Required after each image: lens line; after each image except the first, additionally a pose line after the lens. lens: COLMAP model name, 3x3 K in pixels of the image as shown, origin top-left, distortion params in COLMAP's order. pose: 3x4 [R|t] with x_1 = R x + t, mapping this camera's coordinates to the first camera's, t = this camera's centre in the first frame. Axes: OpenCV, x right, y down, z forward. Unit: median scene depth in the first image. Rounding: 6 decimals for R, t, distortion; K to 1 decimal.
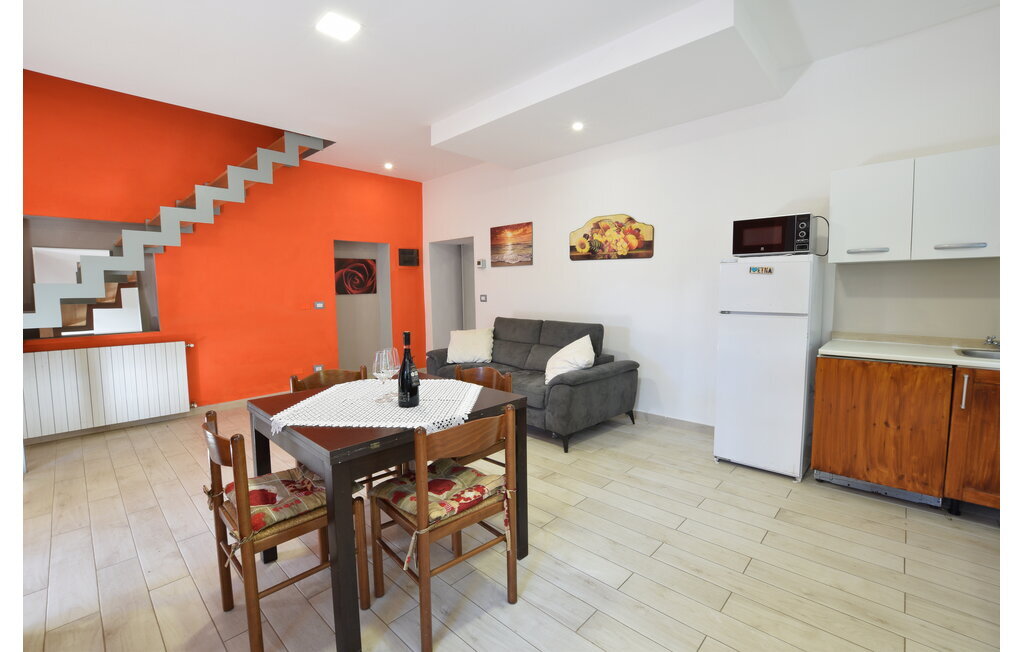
lens RADIAL K [[431.2, 0, 510.8], [0, 431.2, 322.2], [0, 0, 1]] dist [-0.034429, 0.005730]
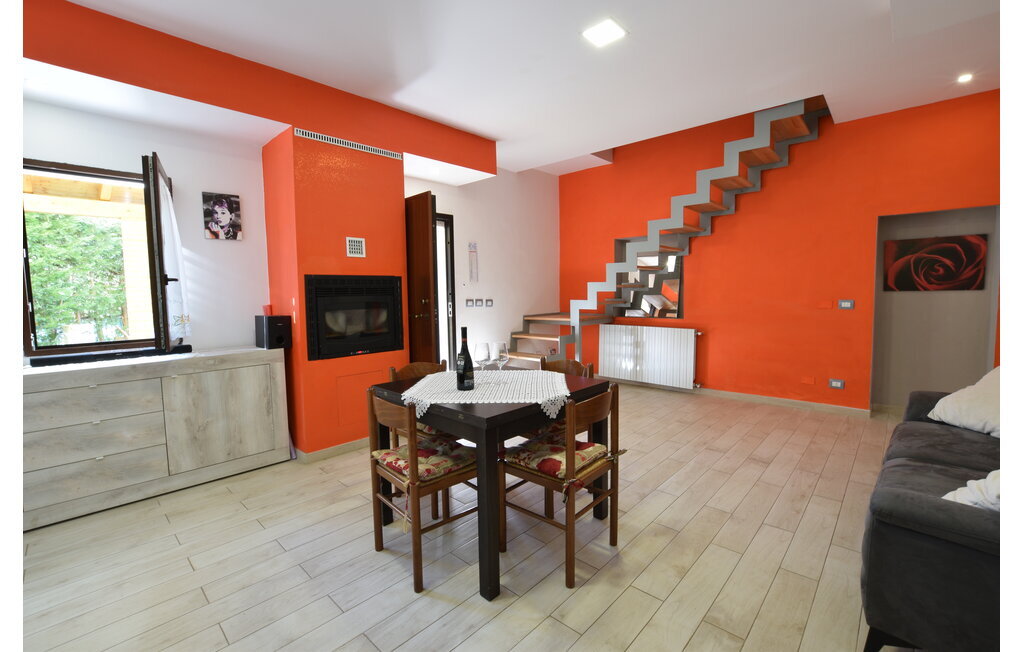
lens RADIAL K [[431.2, 0, 510.8], [0, 431.2, 322.2], [0, 0, 1]] dist [-0.034429, 0.005730]
pose [[0.004594, 0.085737, -0.996307, 0.387224], [-0.062594, 0.994389, 0.085283, -0.041430], [0.998029, 0.061971, 0.009935, 0.457049]]
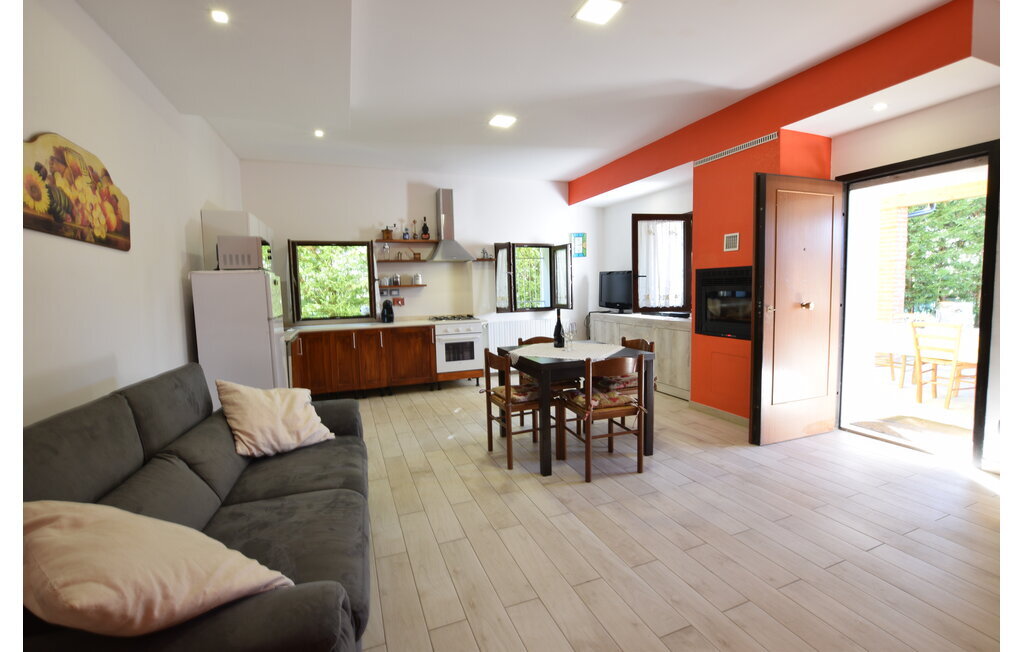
lens RADIAL K [[431.2, 0, 510.8], [0, 431.2, 322.2], [0, 0, 1]] dist [-0.034429, 0.005730]
pose [[-0.902868, 0.000547, 0.429917, -0.363223], [0.069835, 0.986905, 0.145405, -0.089107], [-0.424208, 0.161304, -0.891083, 1.163501]]
